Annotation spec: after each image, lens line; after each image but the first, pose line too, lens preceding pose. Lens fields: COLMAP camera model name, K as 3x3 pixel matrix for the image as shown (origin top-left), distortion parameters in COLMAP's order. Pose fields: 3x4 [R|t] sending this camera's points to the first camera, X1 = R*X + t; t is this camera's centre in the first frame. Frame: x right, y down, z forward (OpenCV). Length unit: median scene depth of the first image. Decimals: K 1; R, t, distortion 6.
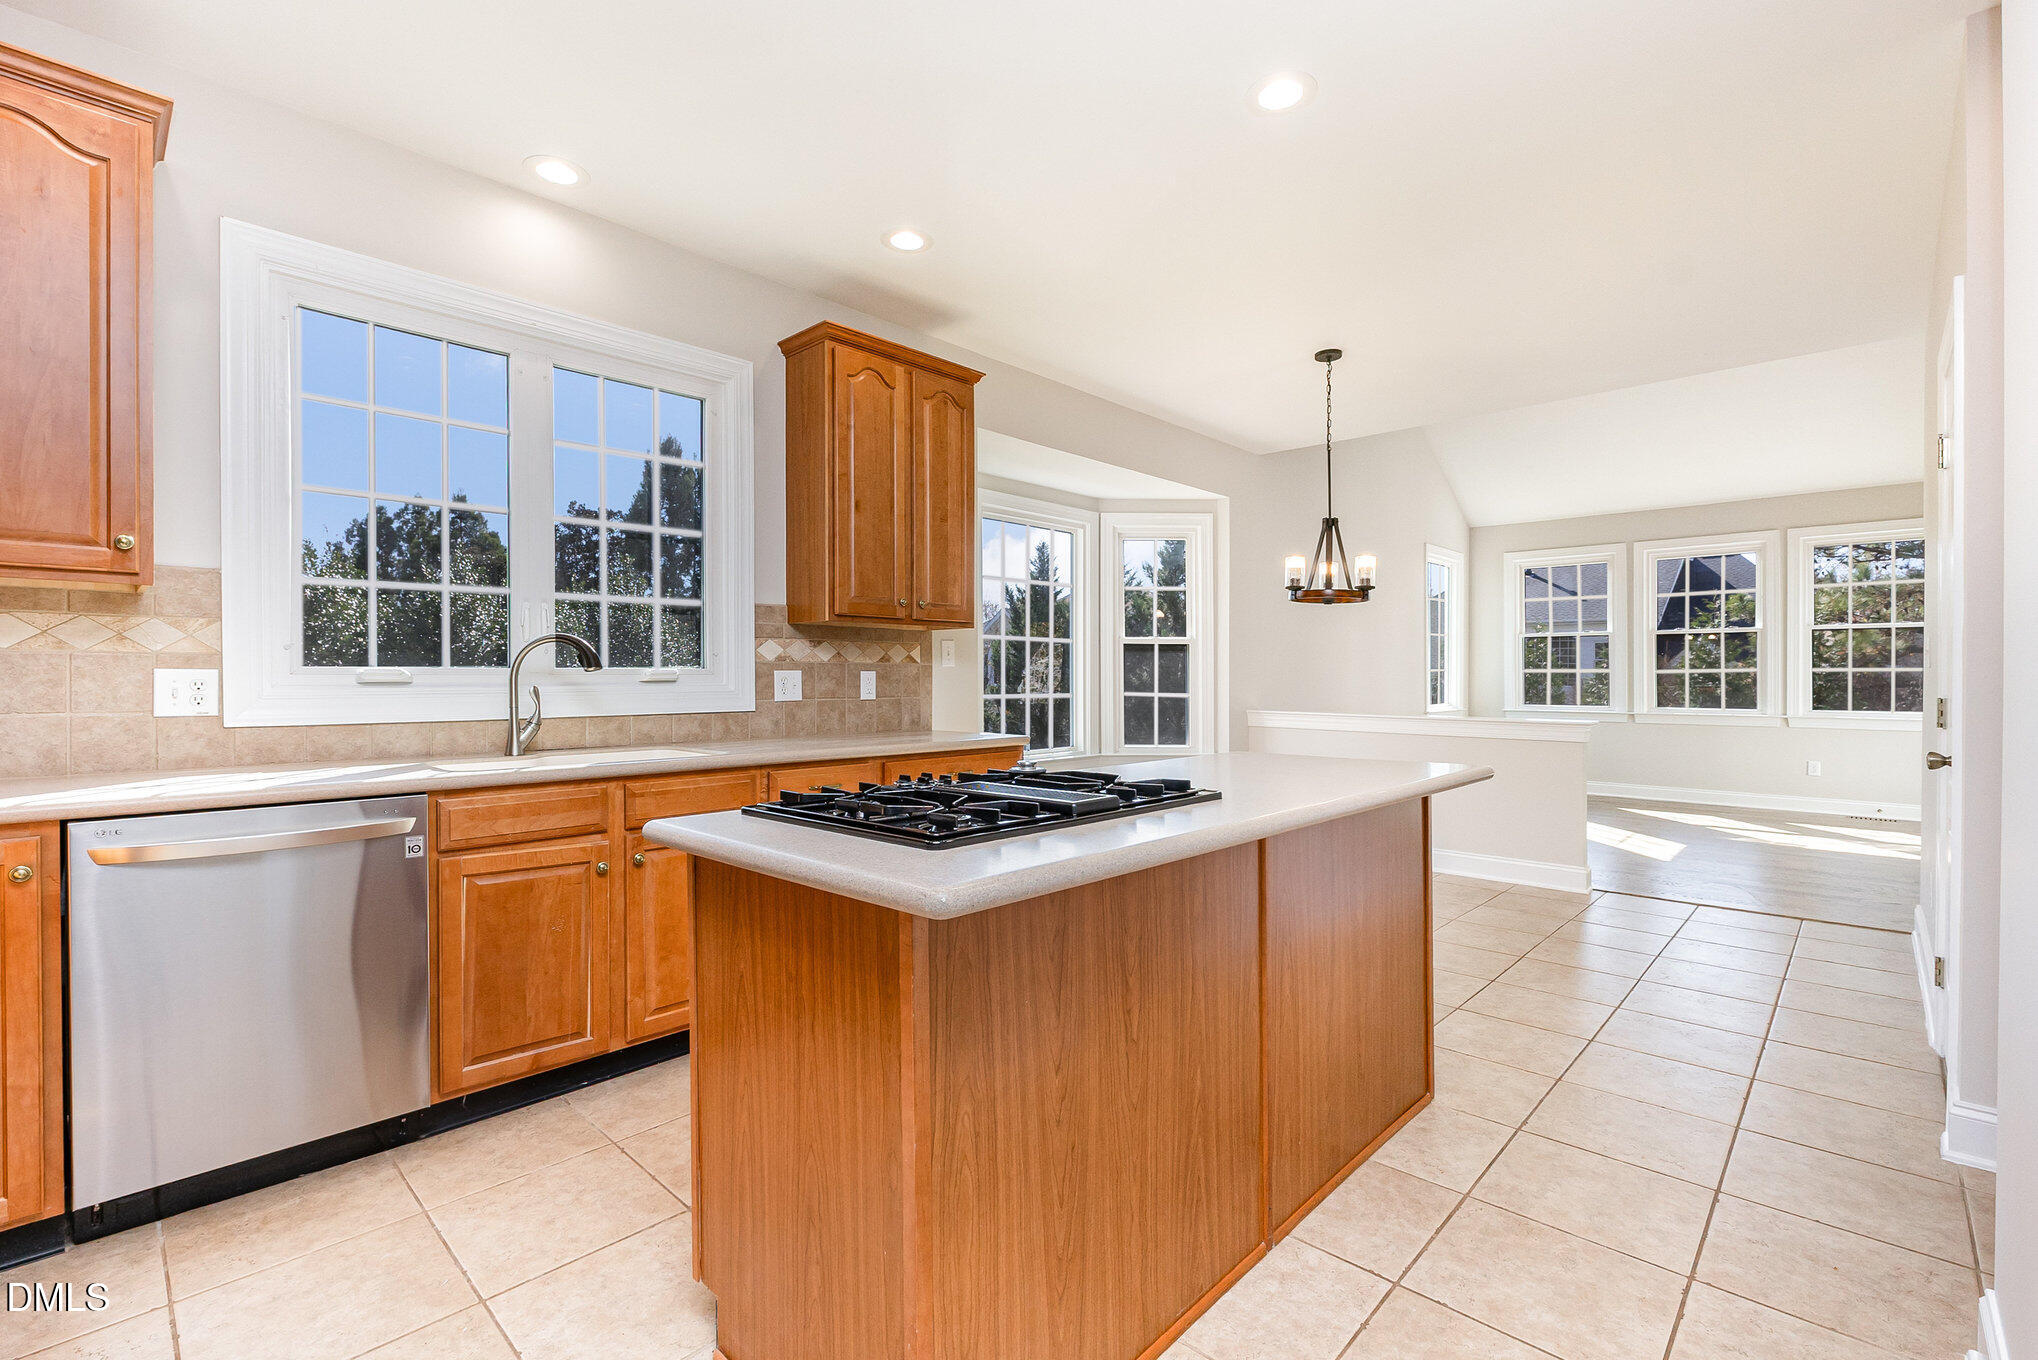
lens RADIAL K [[914.7, 0, 1016.3], [0, 914.7, 673.6], [0, 0, 1]] dist [-0.003652, 0.001144]
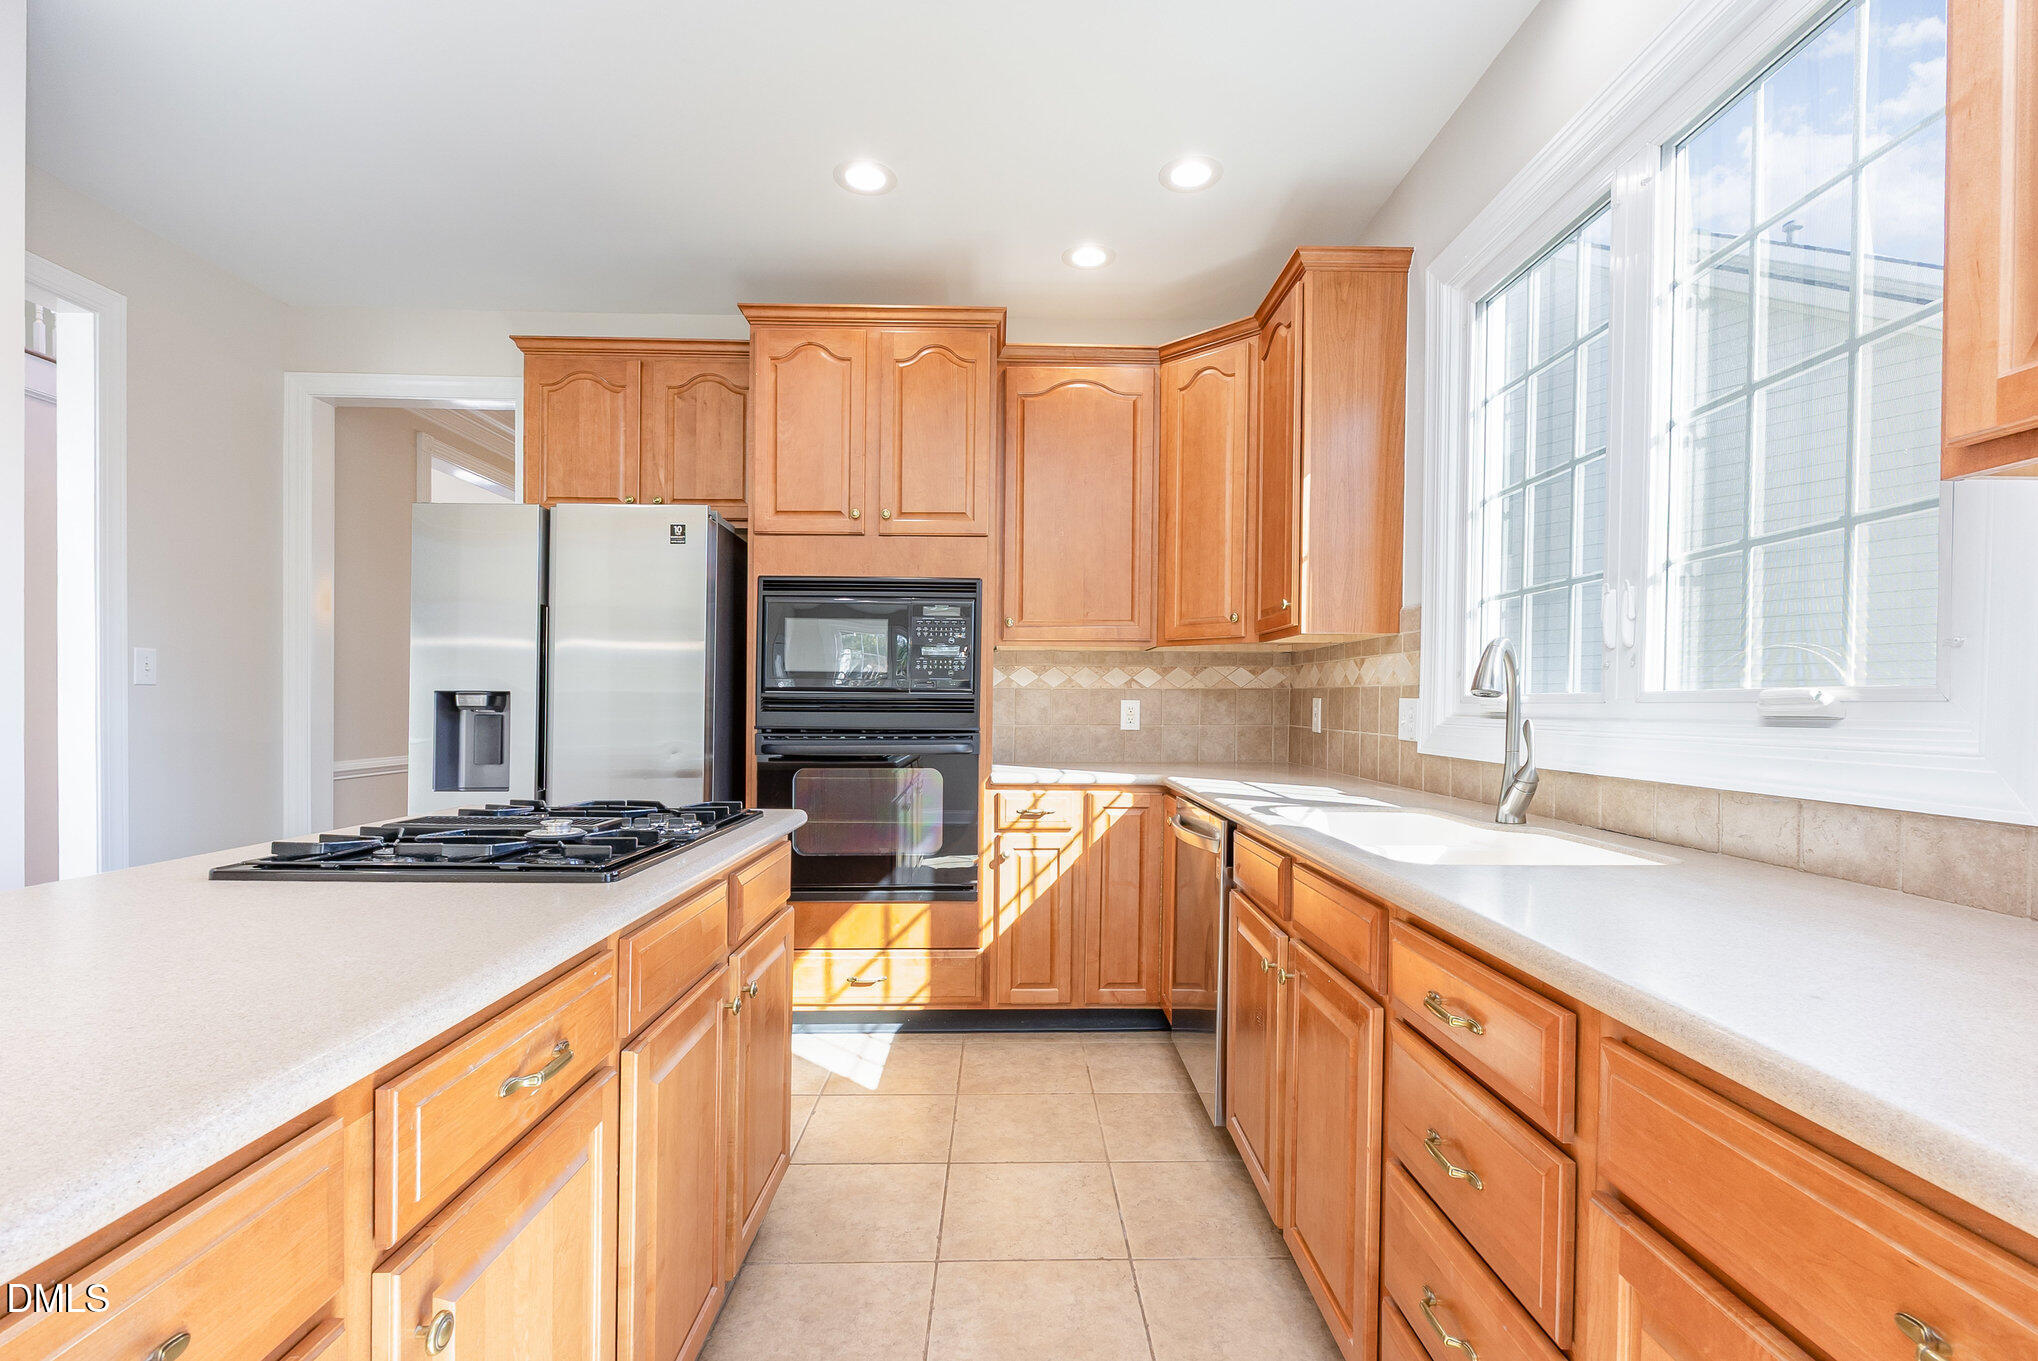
lens RADIAL K [[914.7, 0, 1025.7], [0, 914.7, 730.2], [0, 0, 1]] dist [-0.003652, 0.001144]
pose [[-0.710137, 0.016728, -0.703864, 0.137021], [-0.002794, 0.999643, 0.026576, 0.003568], [0.704057, 0.020840, -0.709837, 0.936049]]
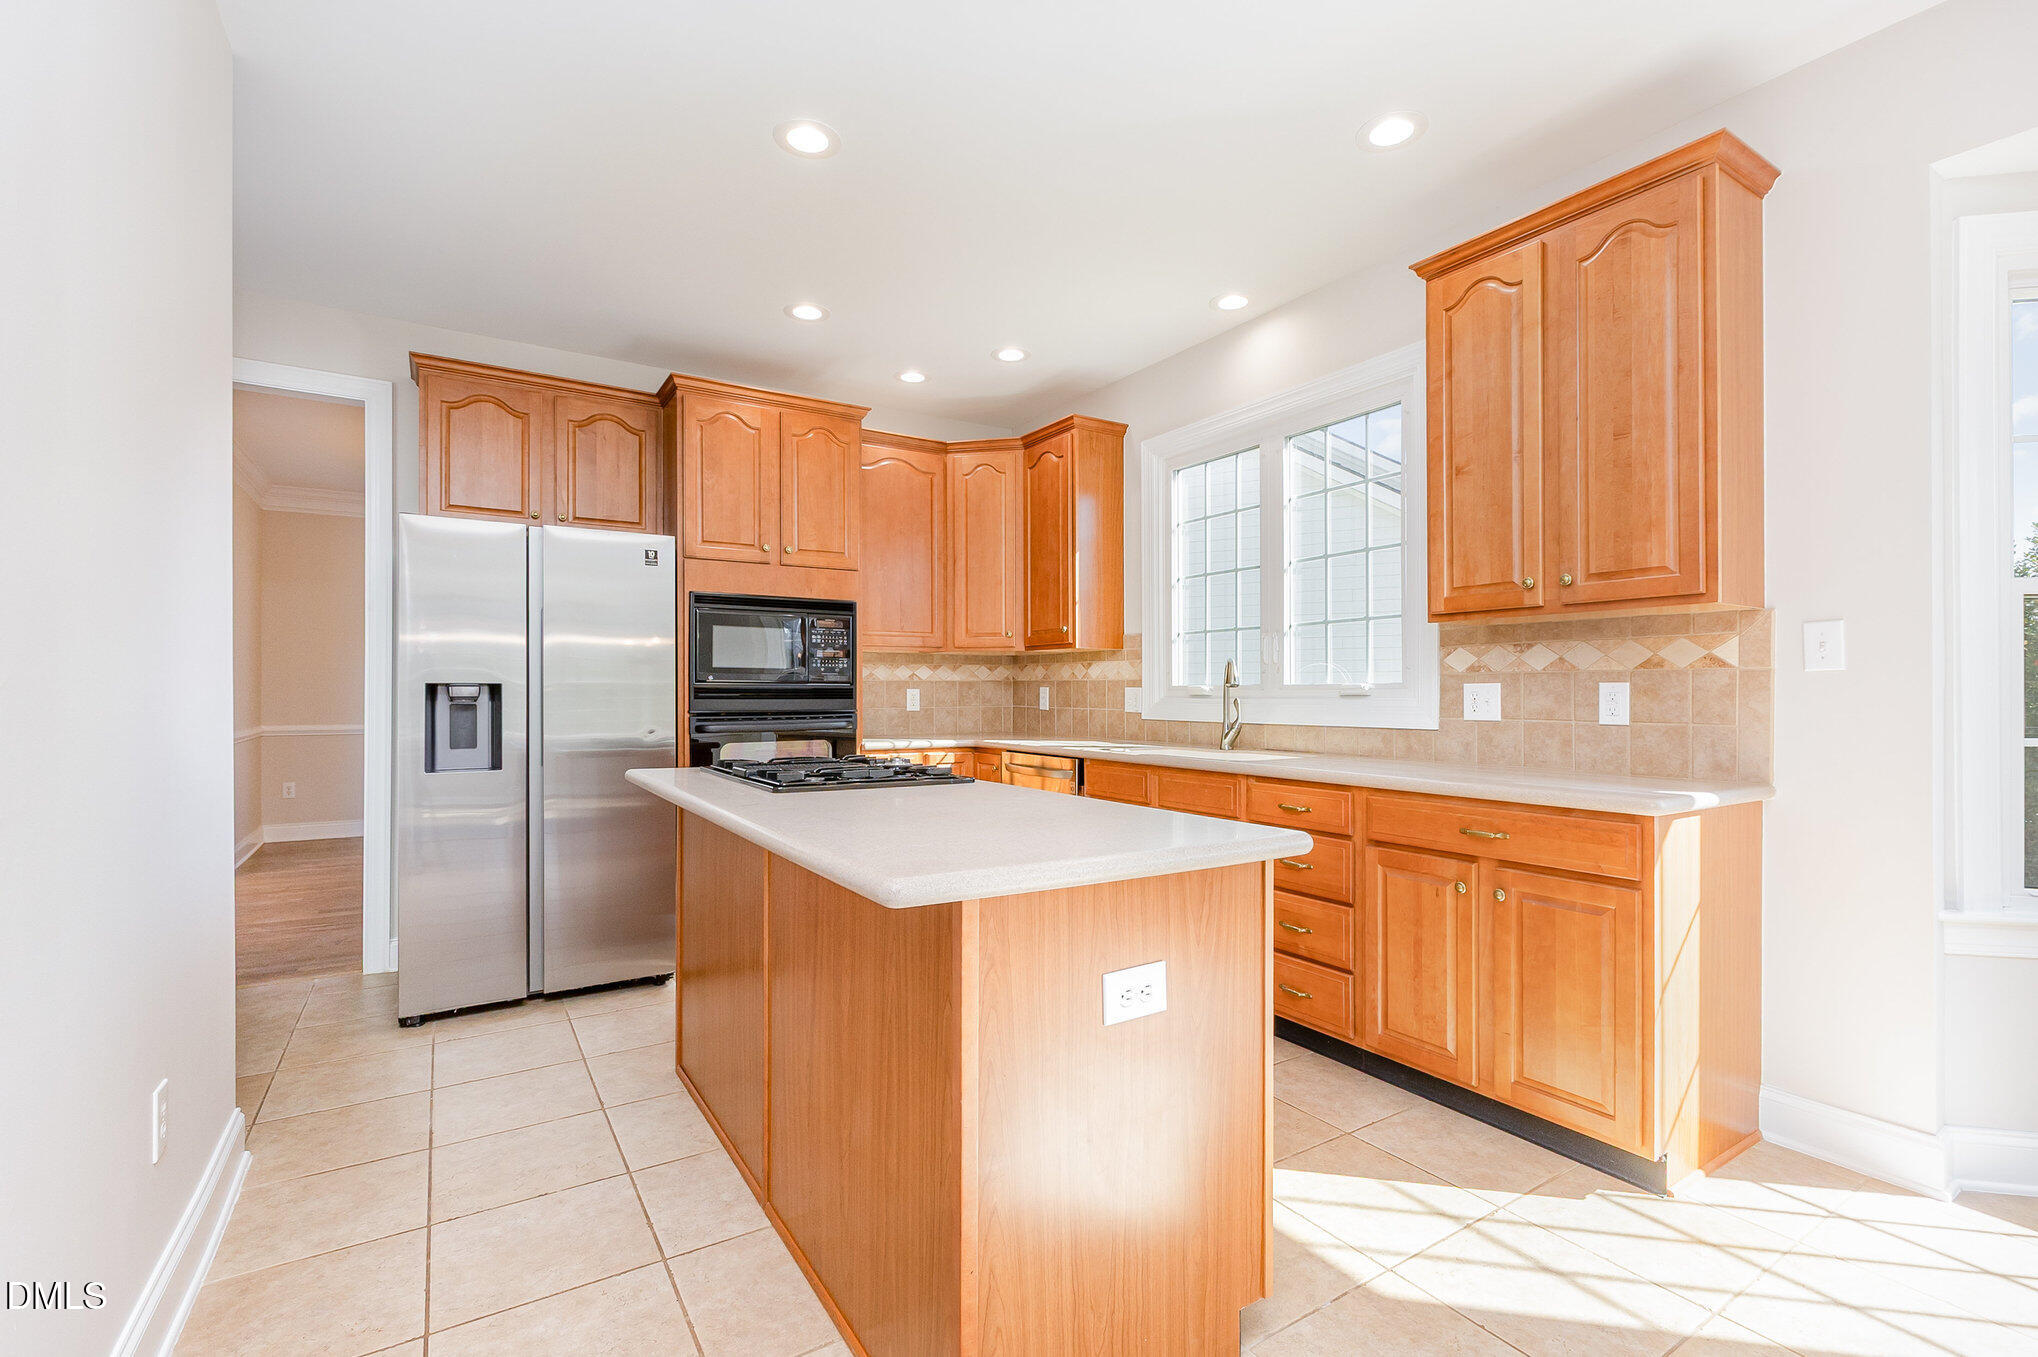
lens RADIAL K [[914.7, 0, 1011.3], [0, 914.7, 696.0], [0, 0, 1]] dist [-0.003652, 0.001144]
pose [[-0.249382, 0.003663, -0.968398, 0.637936], [0.003913, 0.999988, 0.002774, 0.004183], [0.968397, -0.003097, -0.249393, 0.787332]]
